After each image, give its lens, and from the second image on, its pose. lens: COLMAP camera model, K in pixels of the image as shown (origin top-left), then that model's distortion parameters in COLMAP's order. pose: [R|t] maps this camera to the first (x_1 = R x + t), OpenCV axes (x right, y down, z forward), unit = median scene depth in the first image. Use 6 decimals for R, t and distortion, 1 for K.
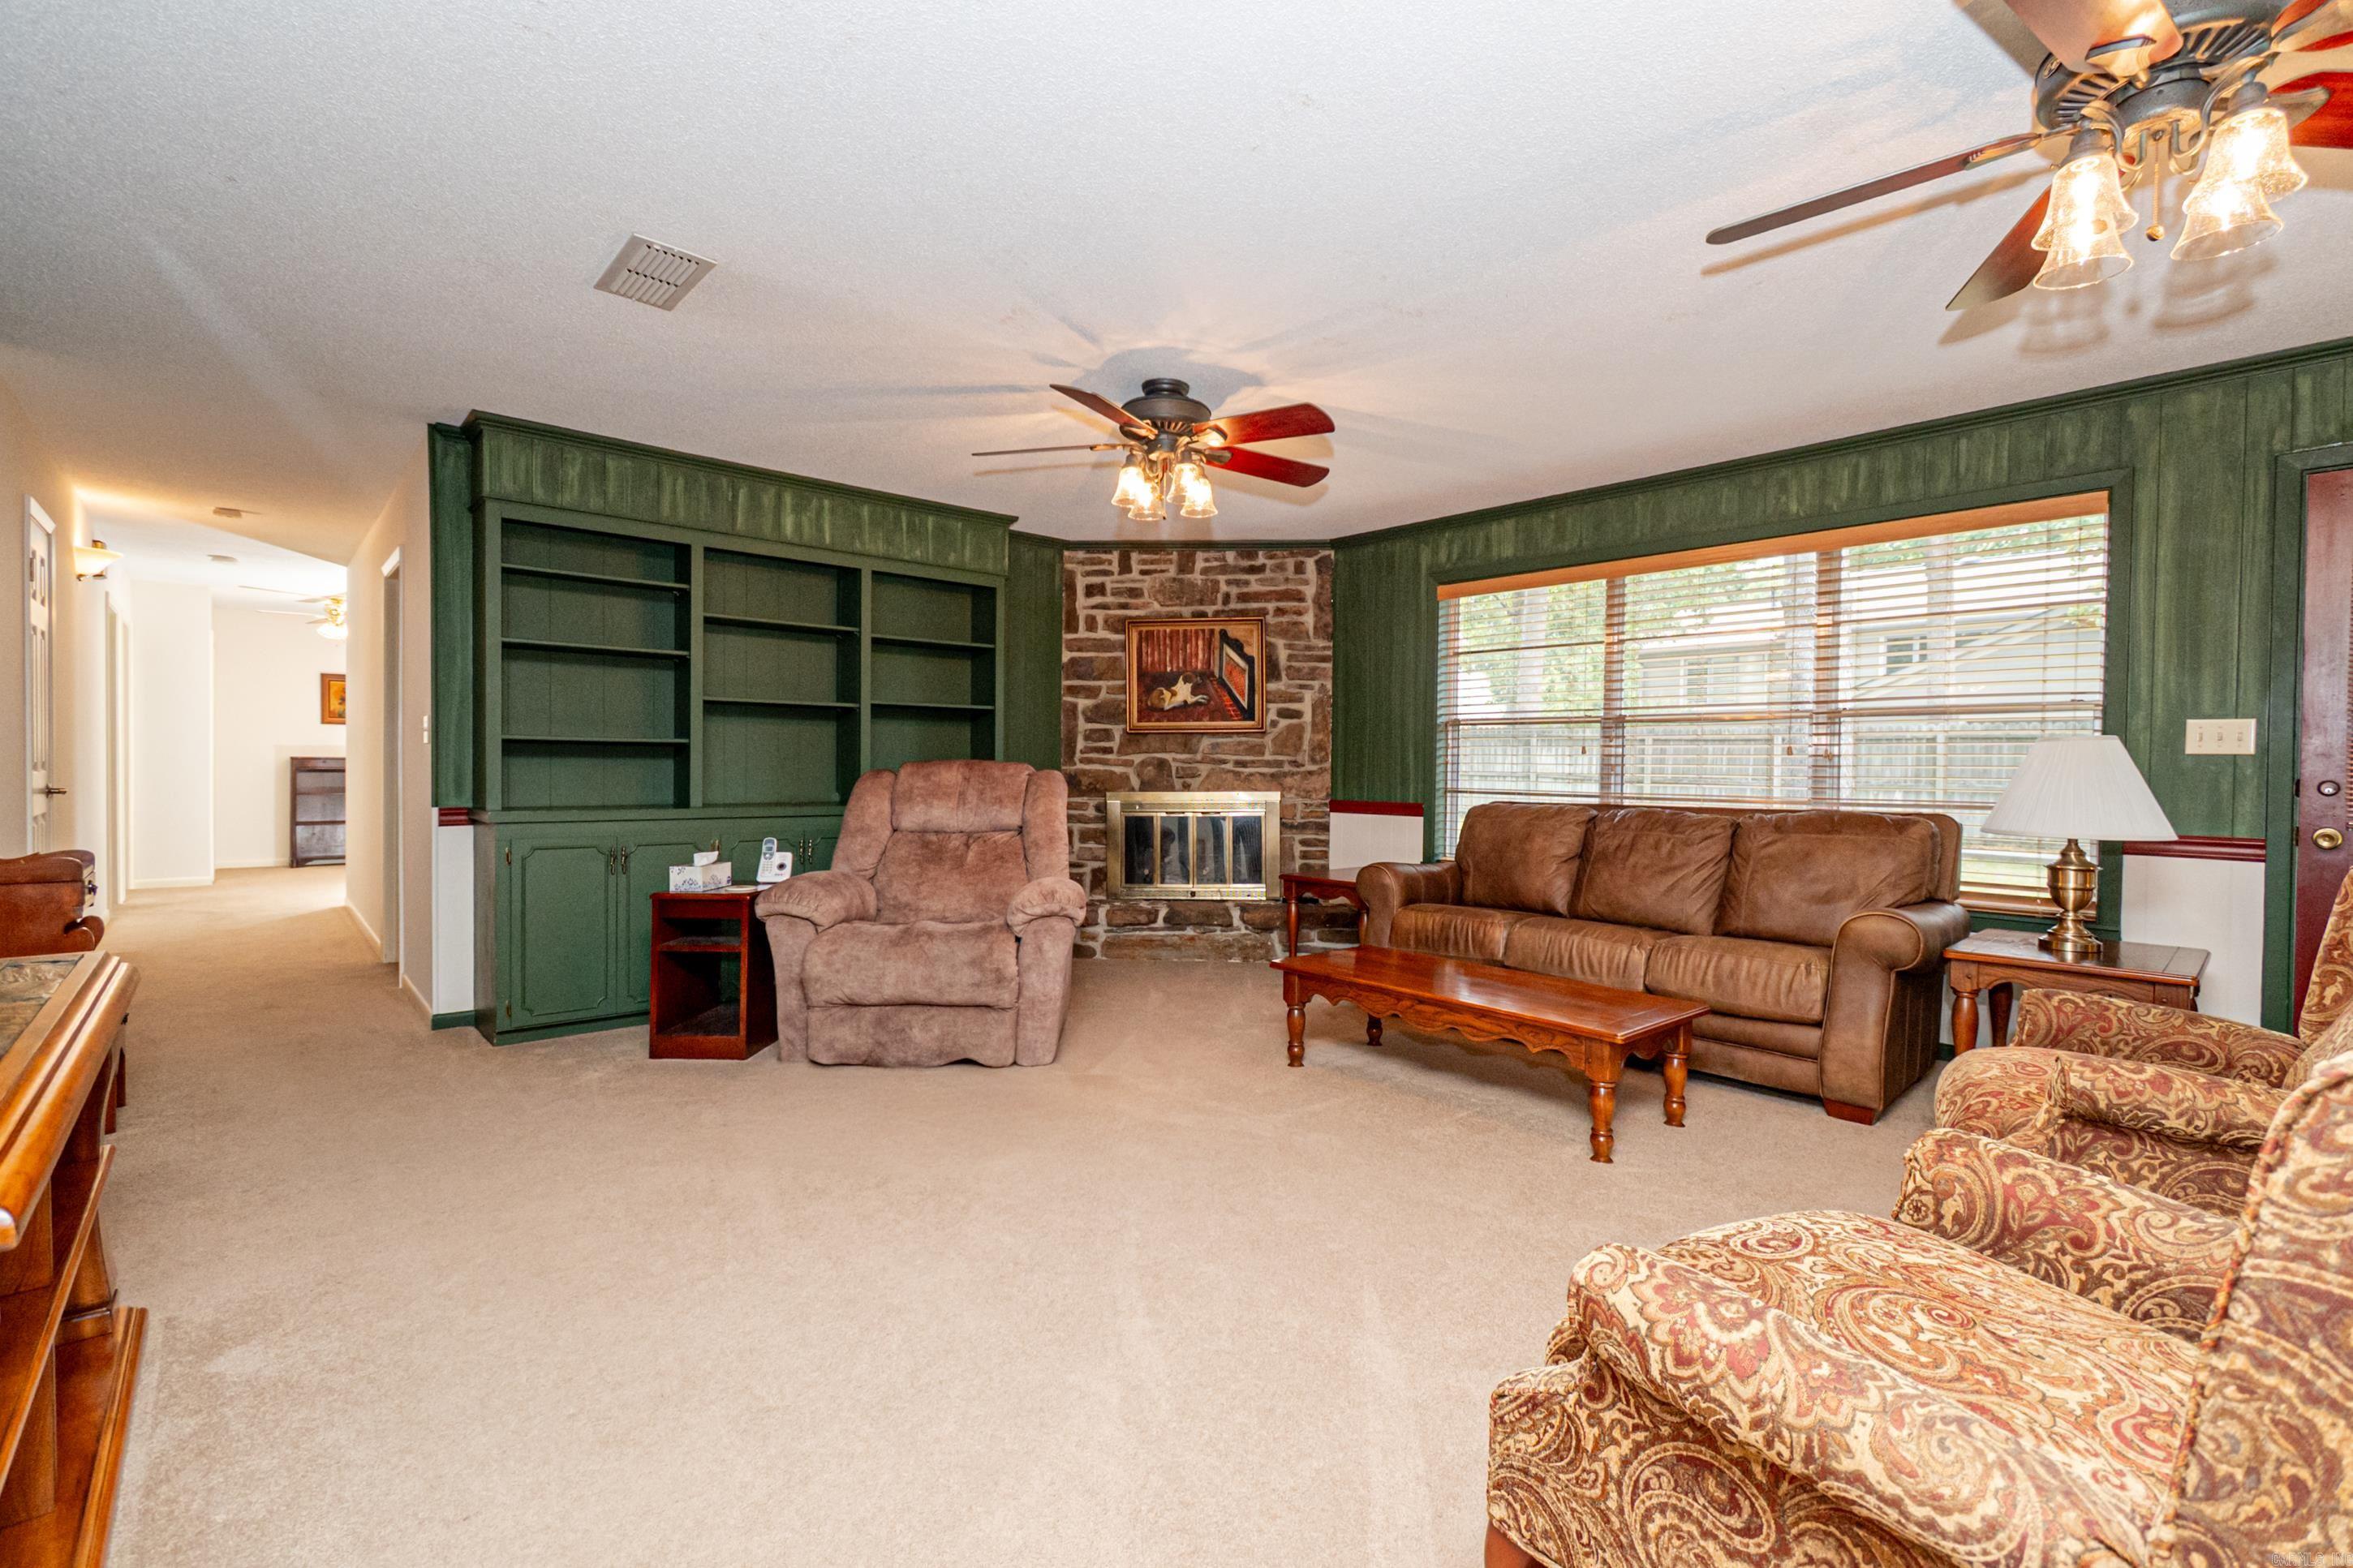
lens RADIAL K [[1045.8, 0, 1183.3], [0, 1045.8, 779.6], [0, 0, 1]] dist [0.003969, -0.000748]
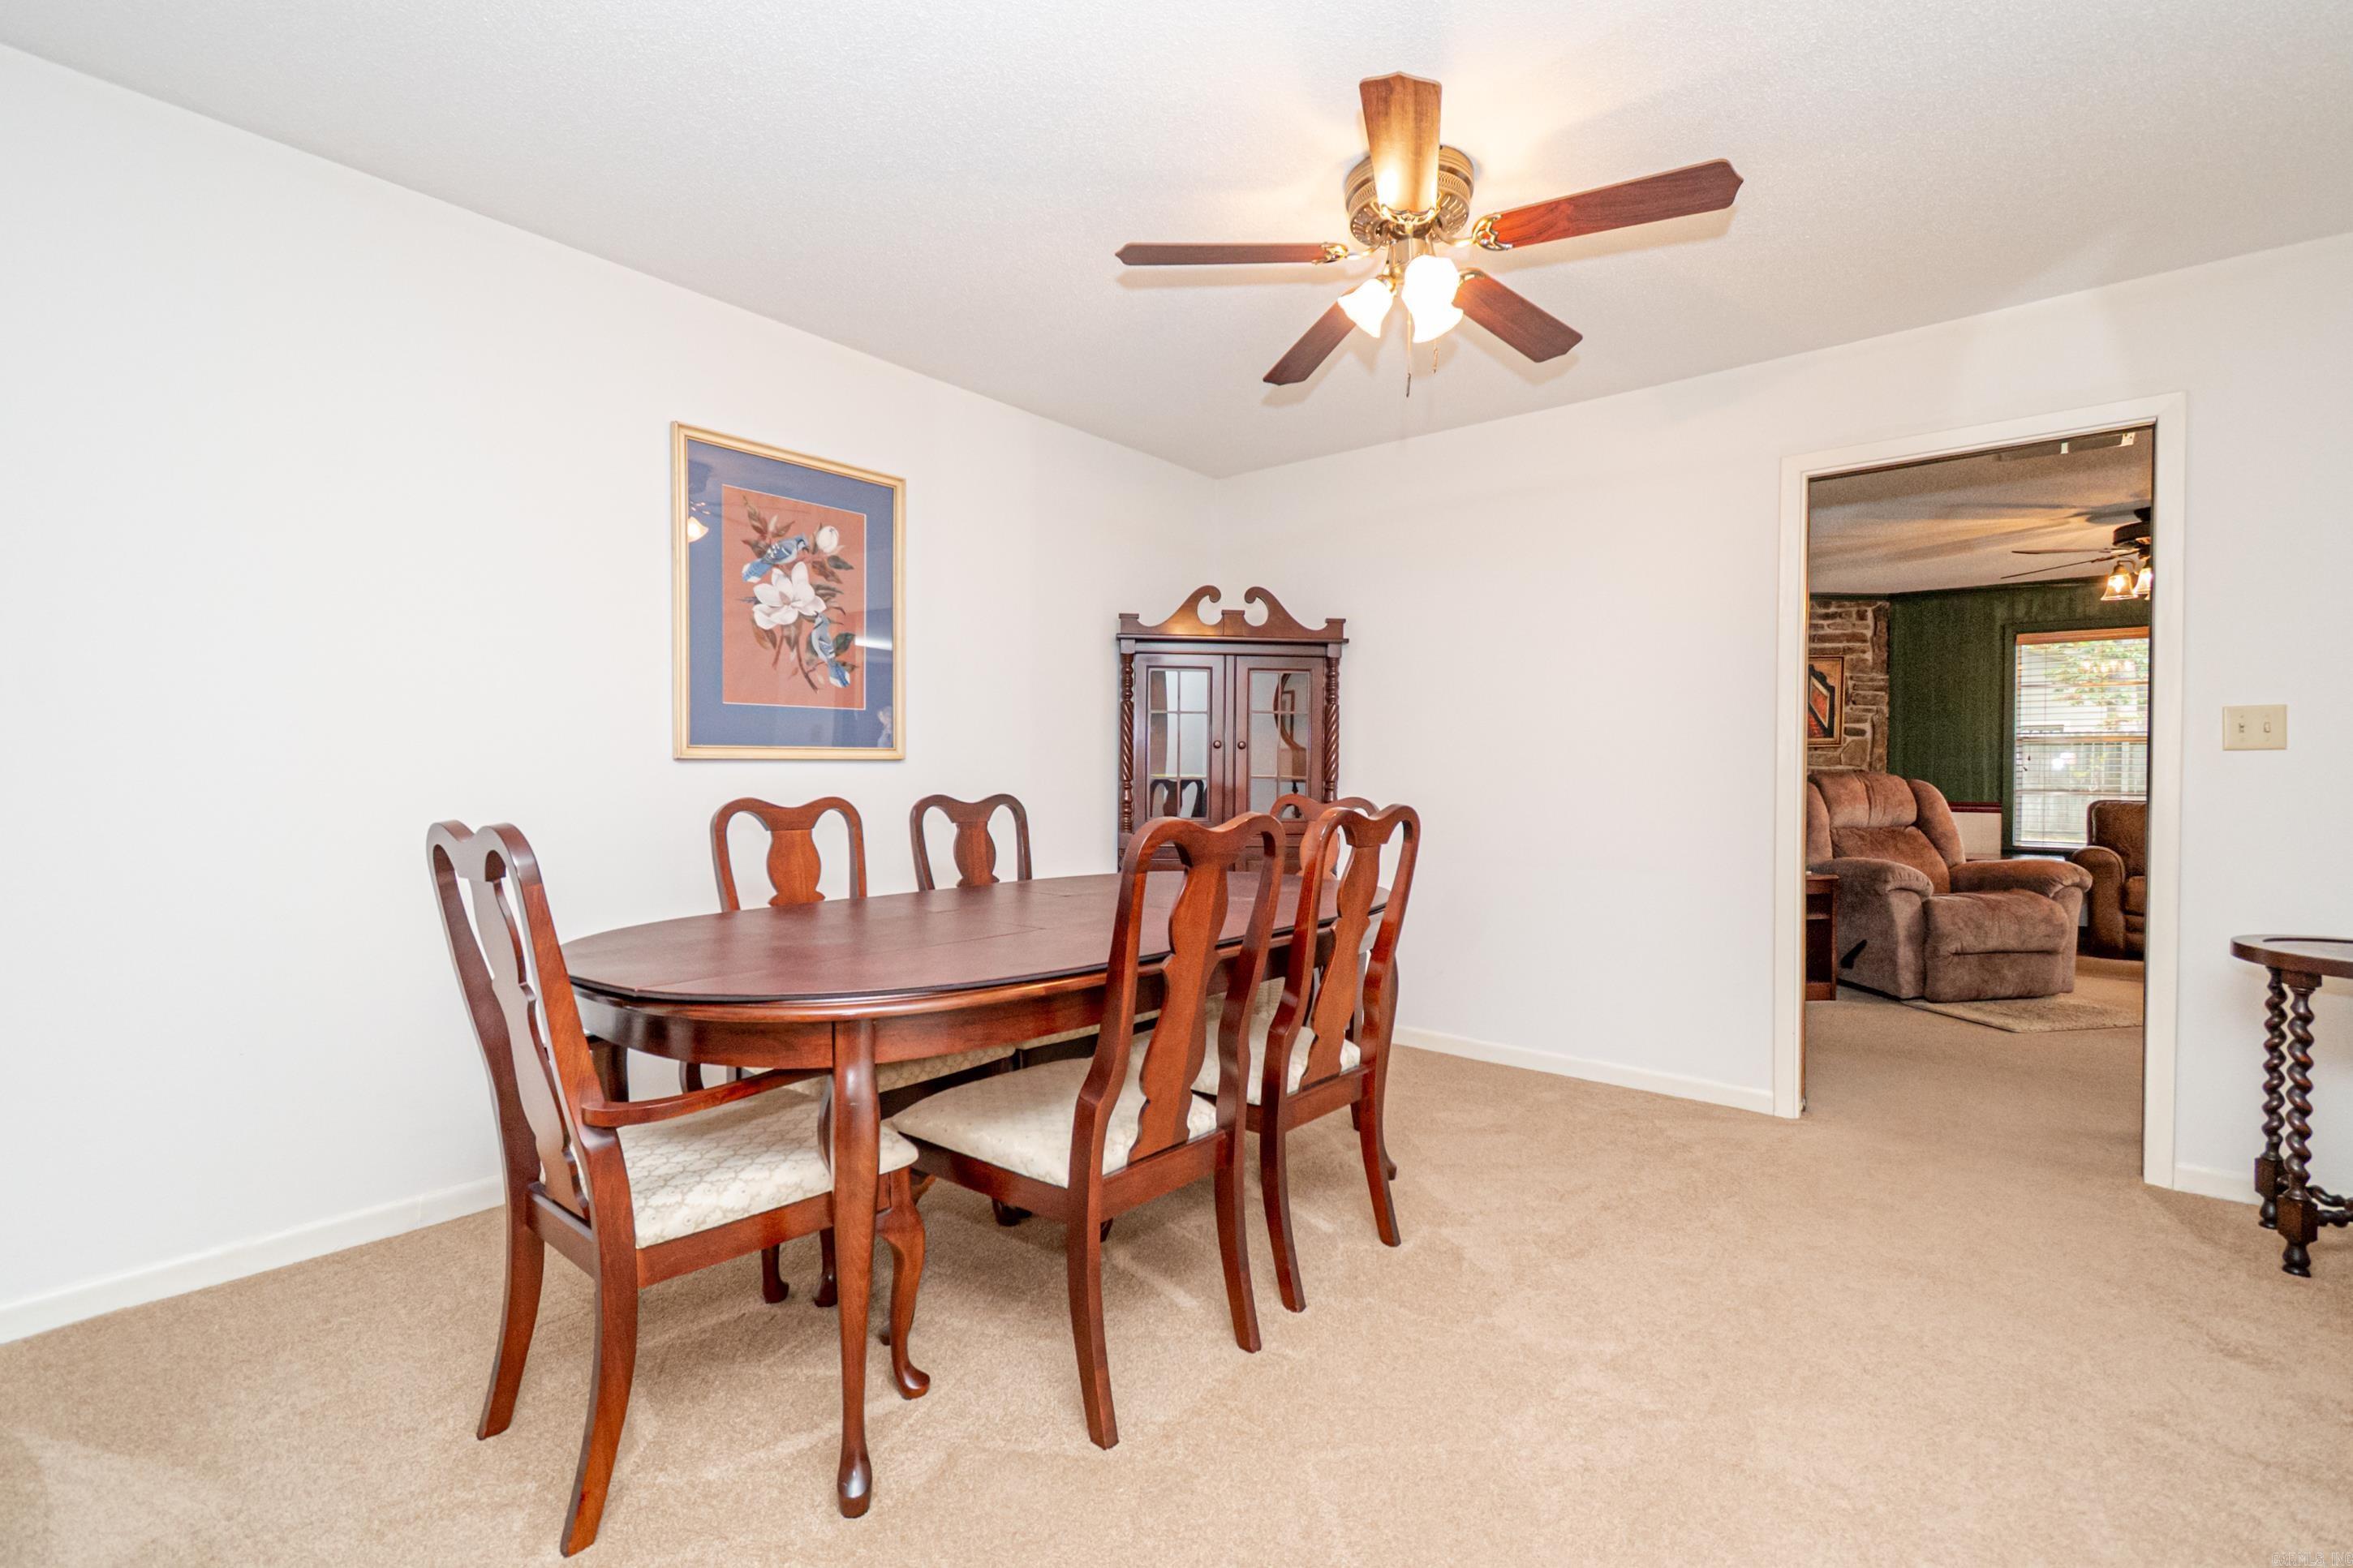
lens RADIAL K [[1045.8, 0, 1183.3], [0, 1045.8, 779.6], [0, 0, 1]] dist [0.003969, -0.000748]
pose [[0.988873, -0.008491, 0.148518, -0.896507], [0.008486, 0.999964, 0.000666, -0.013683], [-0.148519, 0.000601, 0.988909, -0.123592]]
